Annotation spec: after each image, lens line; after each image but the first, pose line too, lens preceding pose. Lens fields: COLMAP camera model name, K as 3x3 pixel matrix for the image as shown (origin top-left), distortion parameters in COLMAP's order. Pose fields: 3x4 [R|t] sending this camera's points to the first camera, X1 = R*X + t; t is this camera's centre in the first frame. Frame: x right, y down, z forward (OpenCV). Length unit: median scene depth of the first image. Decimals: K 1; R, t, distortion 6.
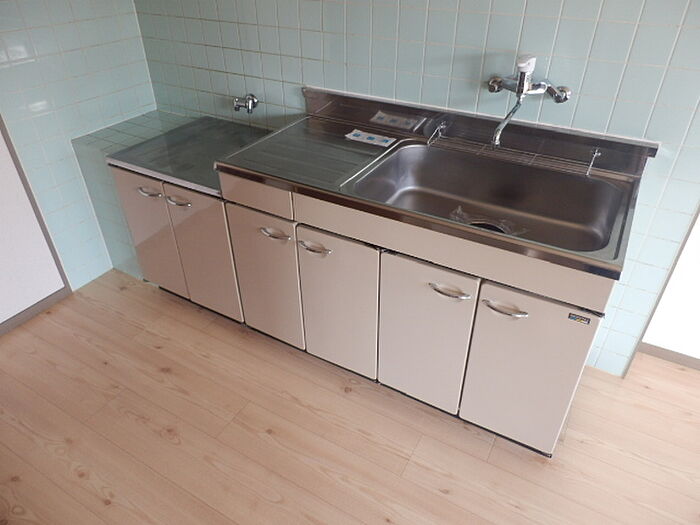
lens RADIAL K [[488.9, 0, 350.7], [0, 488.9, 258.1], [0, 0, 1]] dist [-0.000902, 0.007722]
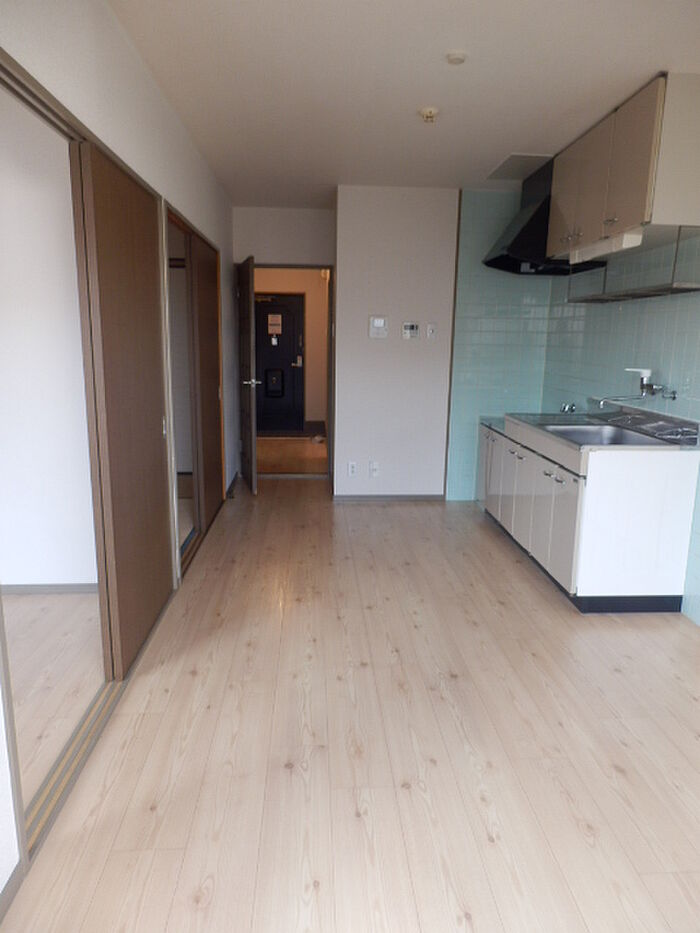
lens RADIAL K [[651.6, 0, 354.0], [0, 651.6, 474.5], [0, 0, 1]] dist [-0.000902, 0.007722]
pose [[0.554110, 0.185236, -0.811572, 1.368787], [-0.482609, 0.865850, -0.131881, 0.569816], [0.678271, 0.464749, 0.569173, -0.680803]]
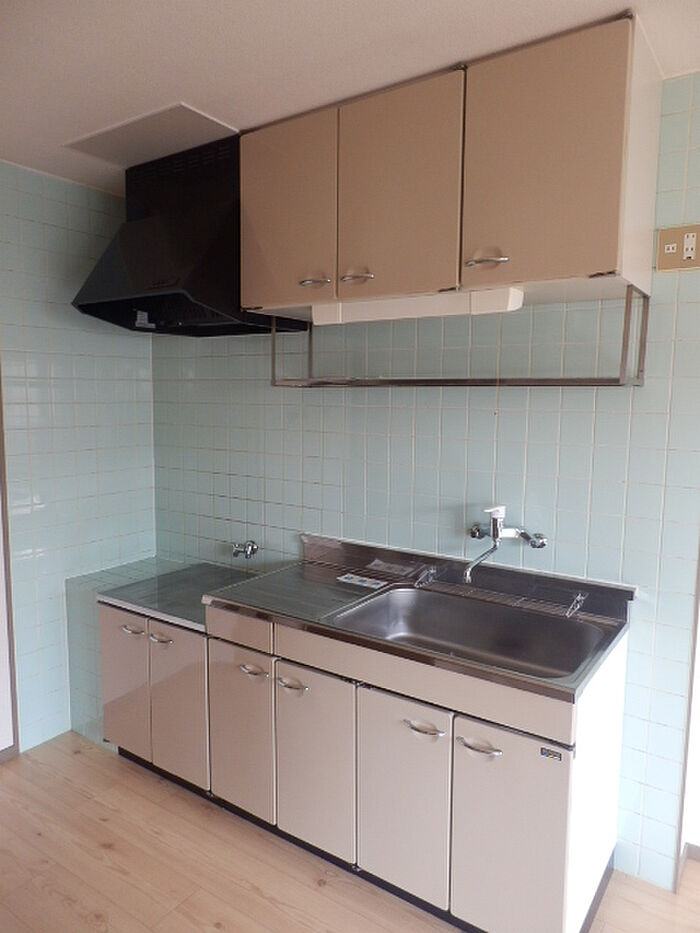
lens RADIAL K [[651.6, 0, 354.0], [0, 651.6, 474.5], [0, 0, 1]] dist [-0.000902, 0.007722]
pose [[0.997325, 0.021895, -0.069738, 0.110017], [-0.051373, 0.888661, -0.455678, 0.162485], [0.051996, 0.458041, 0.887409, -0.268322]]
